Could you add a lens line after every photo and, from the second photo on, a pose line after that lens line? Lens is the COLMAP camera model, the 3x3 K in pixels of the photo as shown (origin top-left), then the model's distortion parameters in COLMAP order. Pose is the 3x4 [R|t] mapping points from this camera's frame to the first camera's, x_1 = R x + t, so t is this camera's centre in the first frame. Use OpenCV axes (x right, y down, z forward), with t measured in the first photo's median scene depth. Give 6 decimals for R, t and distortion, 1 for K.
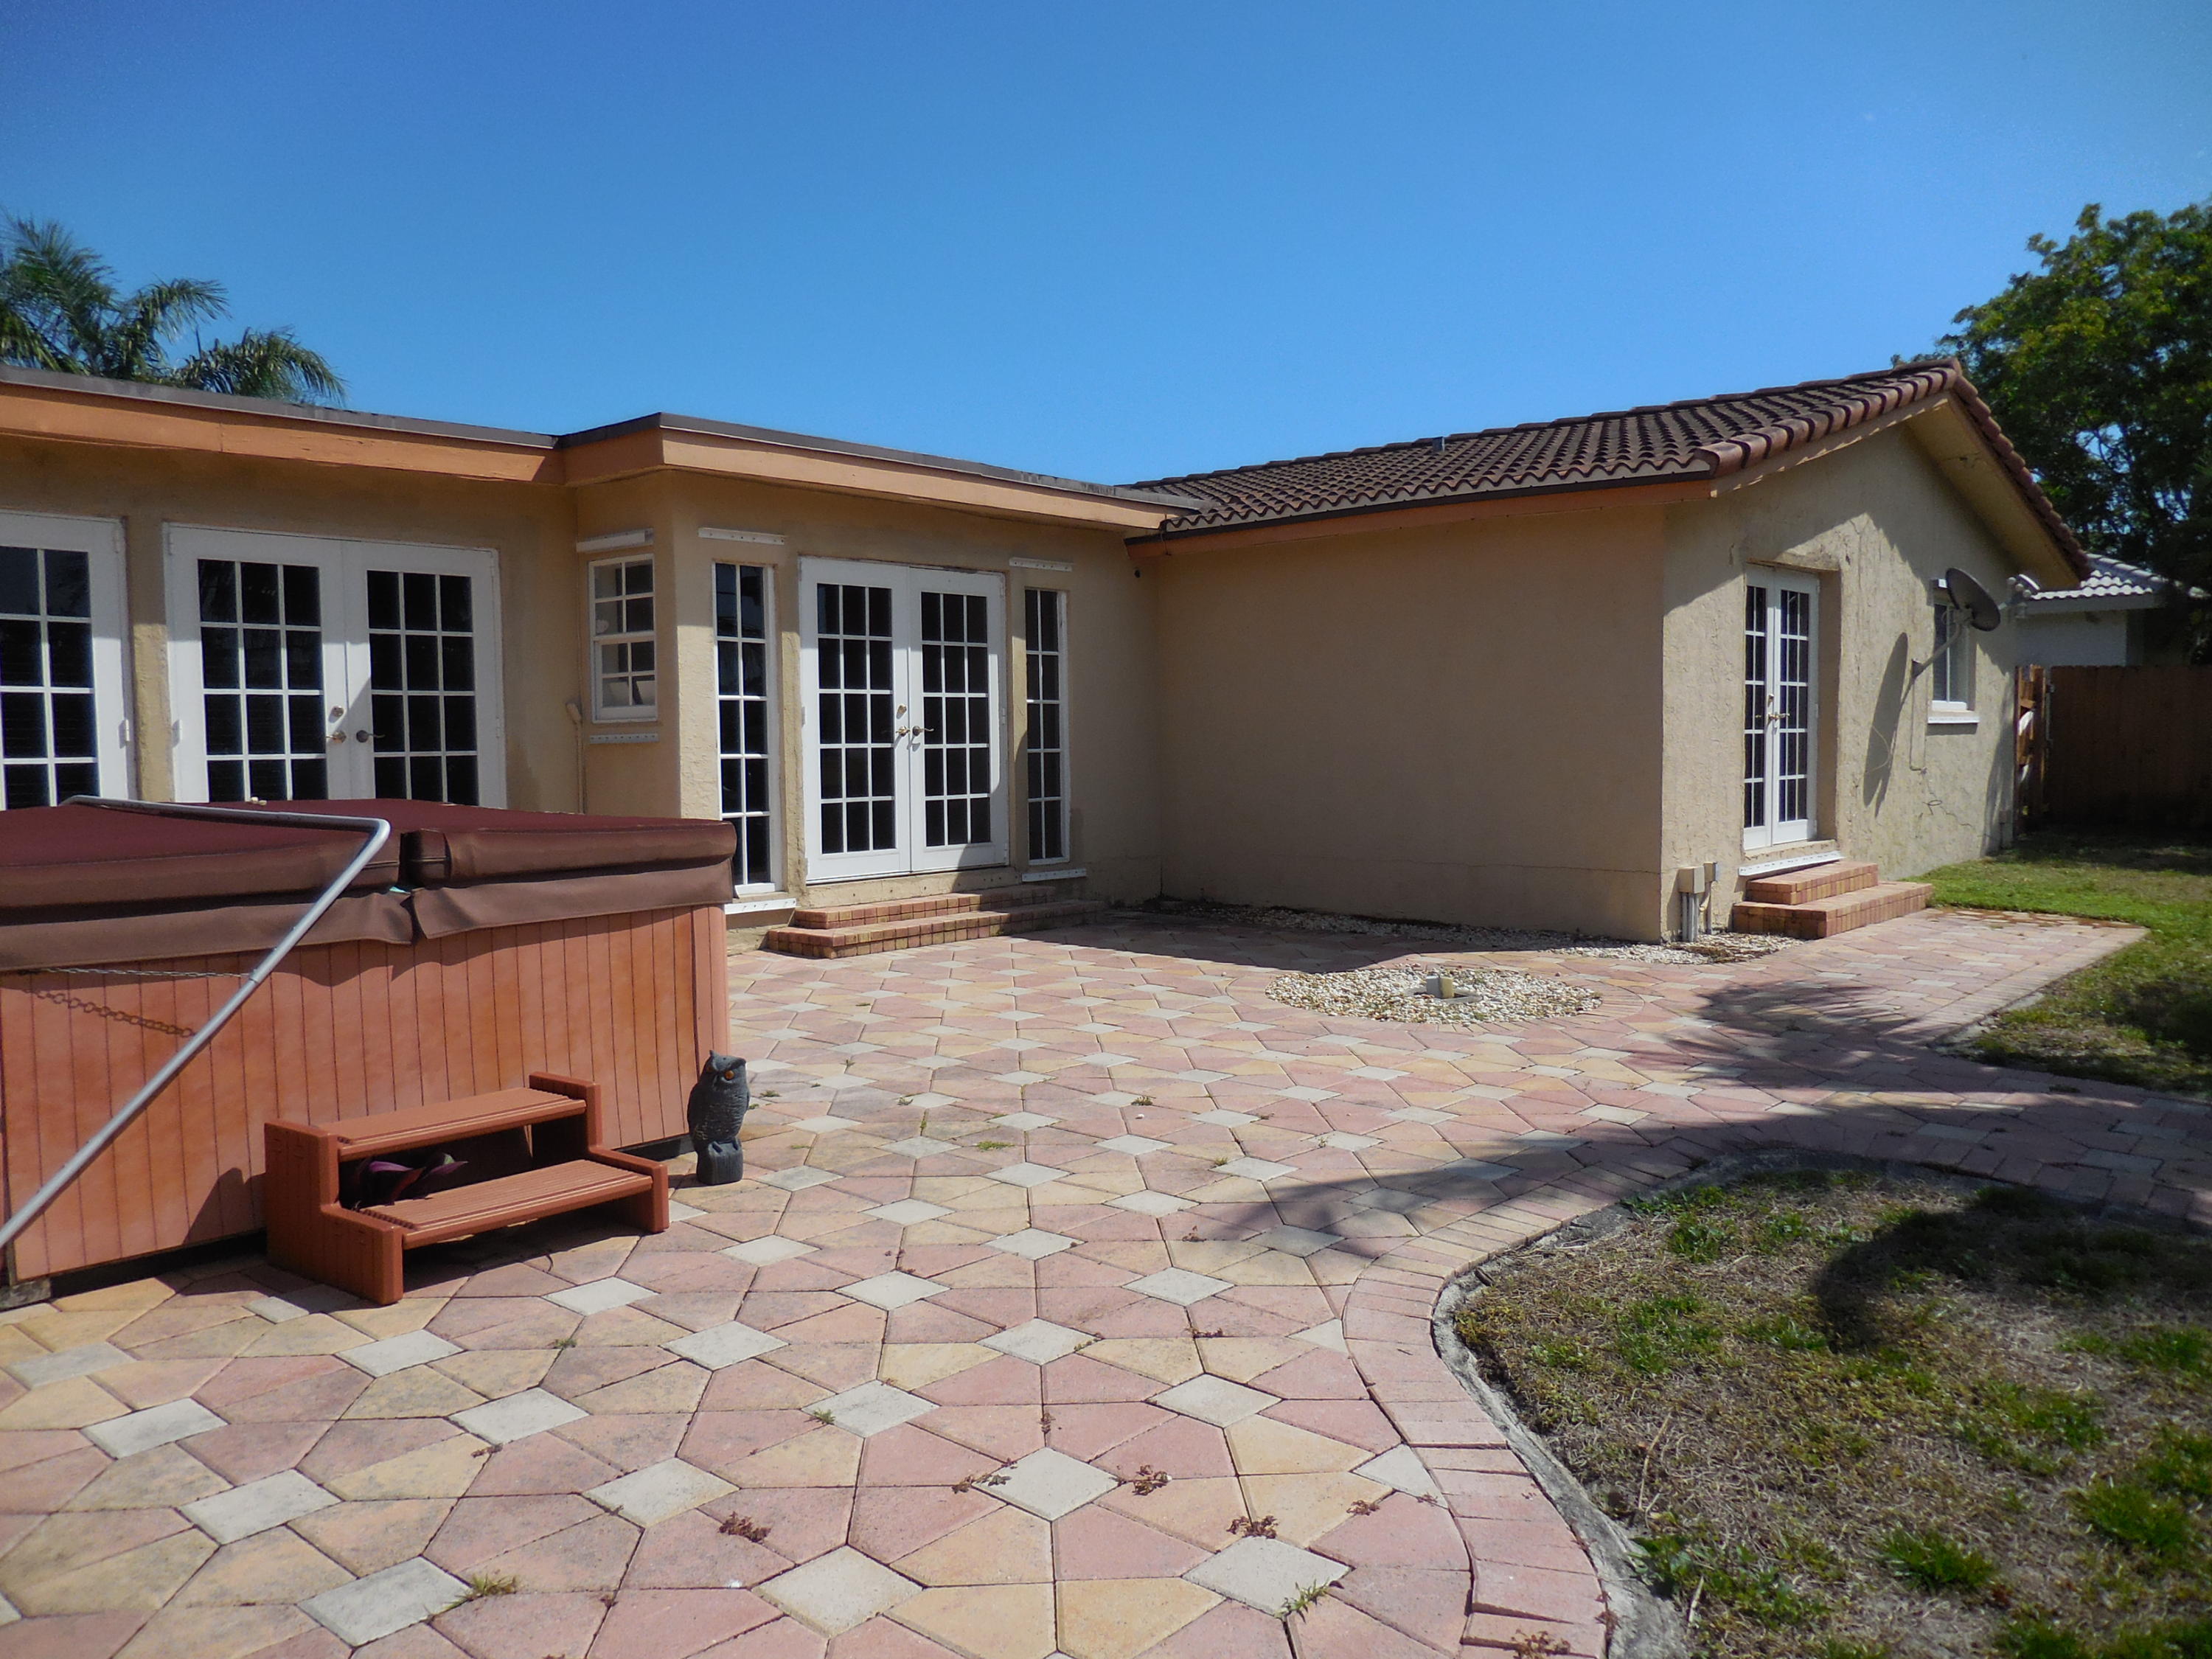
lens RADIAL K [[1690.3, 0, 1107.3], [0, 1690.3, 835.1], [0, 0, 1]] dist [-0.008255, 0.027936]
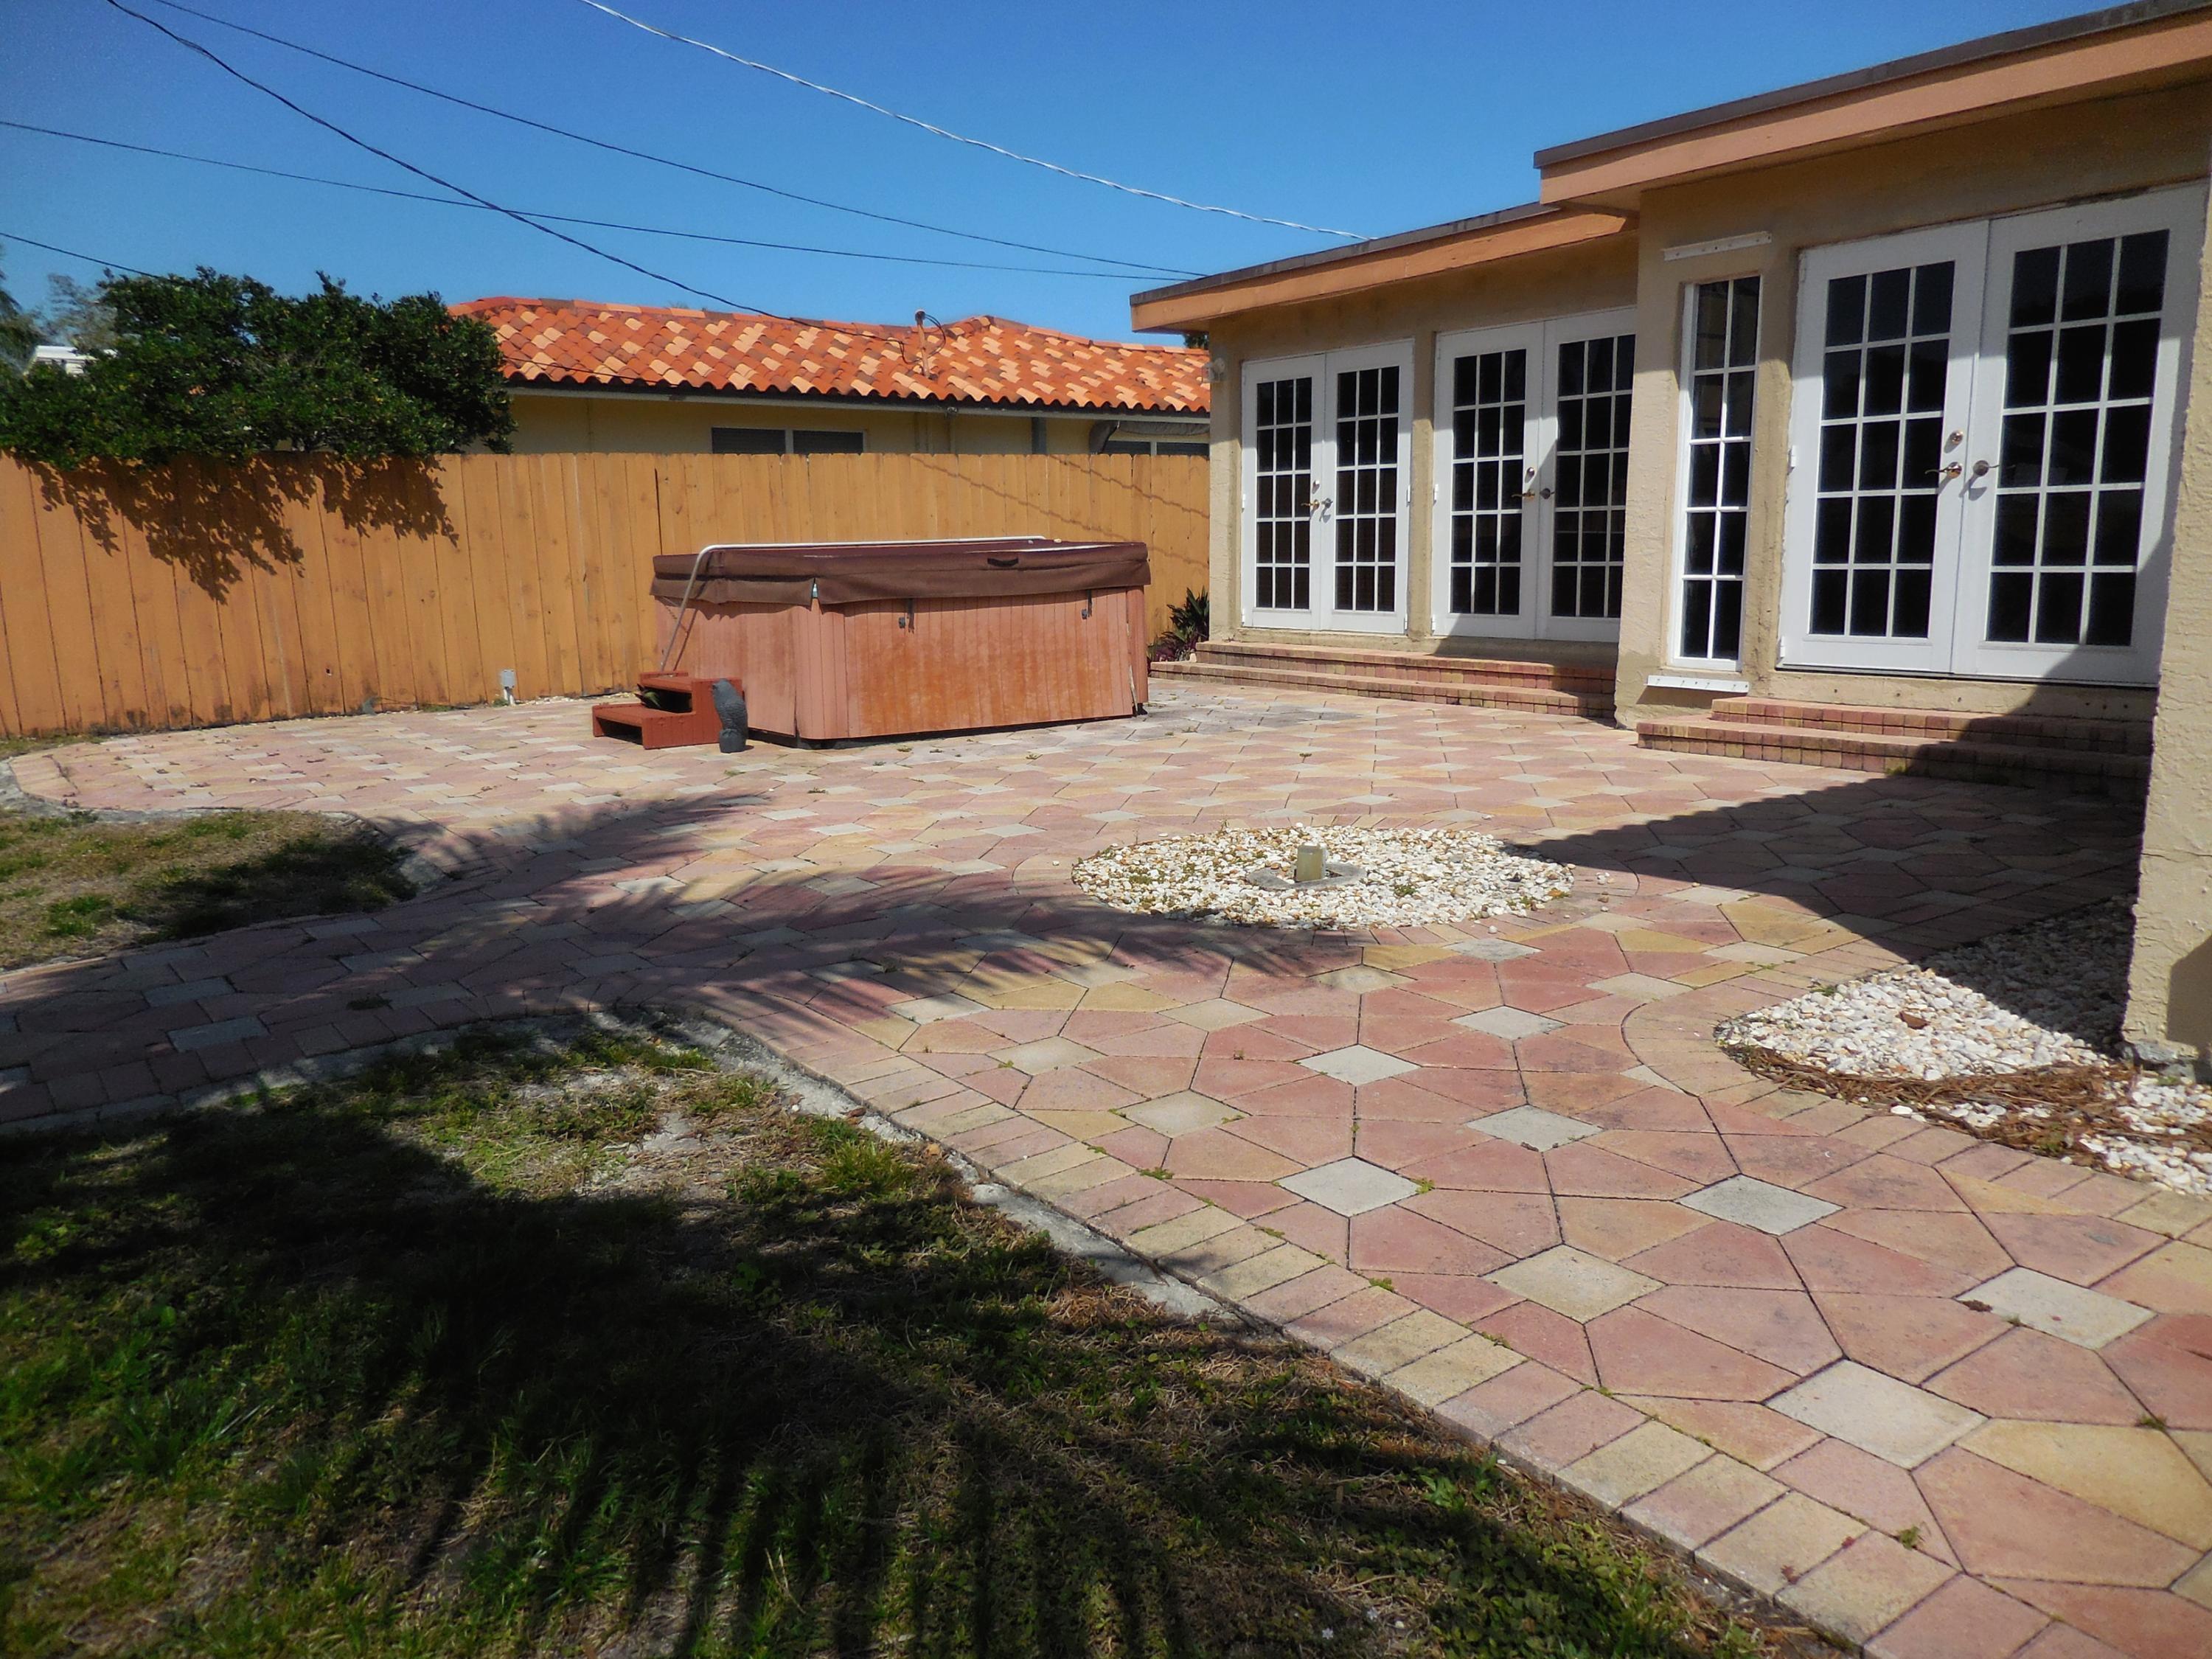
lens RADIAL K [[1690.3, 0, 1092.2], [0, 1690.3, 843.0], [0, 0, 1]] dist [-0.008255, 0.027936]
pose [[-0.247250, 0.199104, -0.948275, 0.720183], [-0.015412, 0.977729, 0.209306, -0.055729], [0.968829, 0.066366, -0.238675, 0.903069]]
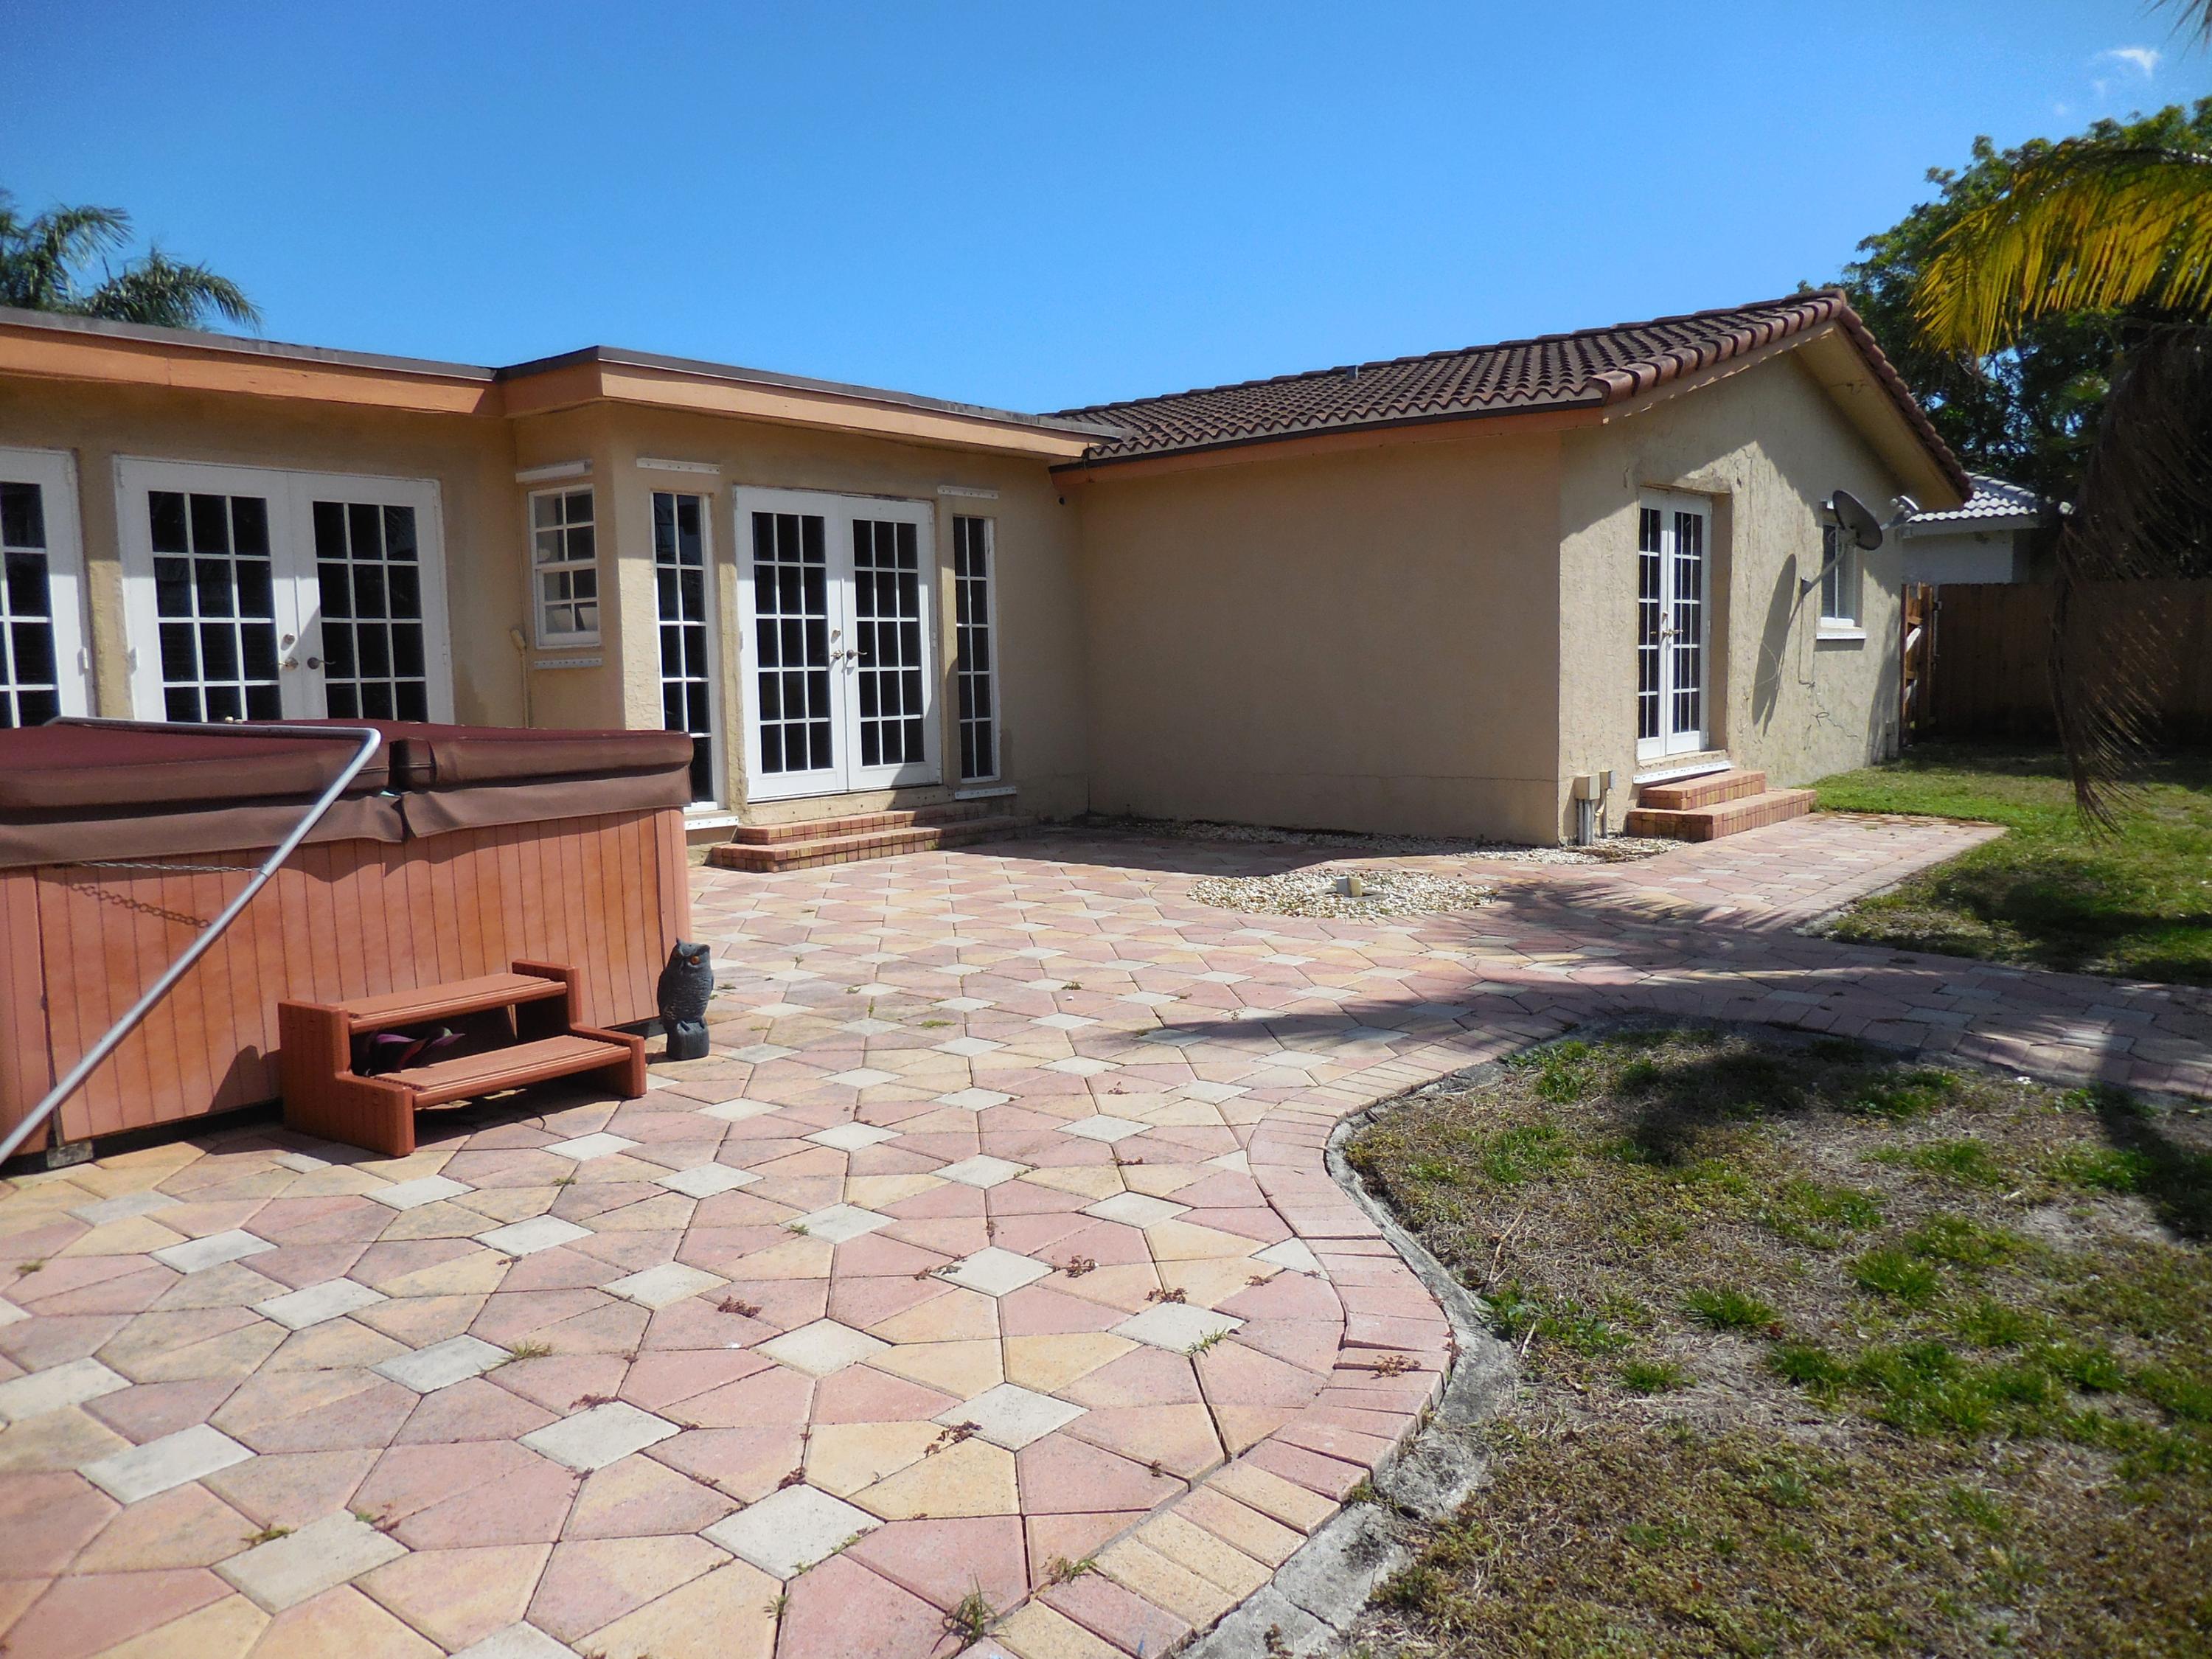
lens RADIAL K [[1690.3, 0, 1107.6], [0, 1690.3, 830.5], [0, 0, 1]] dist [-0.008255, 0.027936]
pose [[0.999021, -0.014828, 0.041677, -0.000159], [0.013215, 0.999163, 0.038706, 0.009274], [-0.042216, -0.038117, 0.998381, -0.051579]]
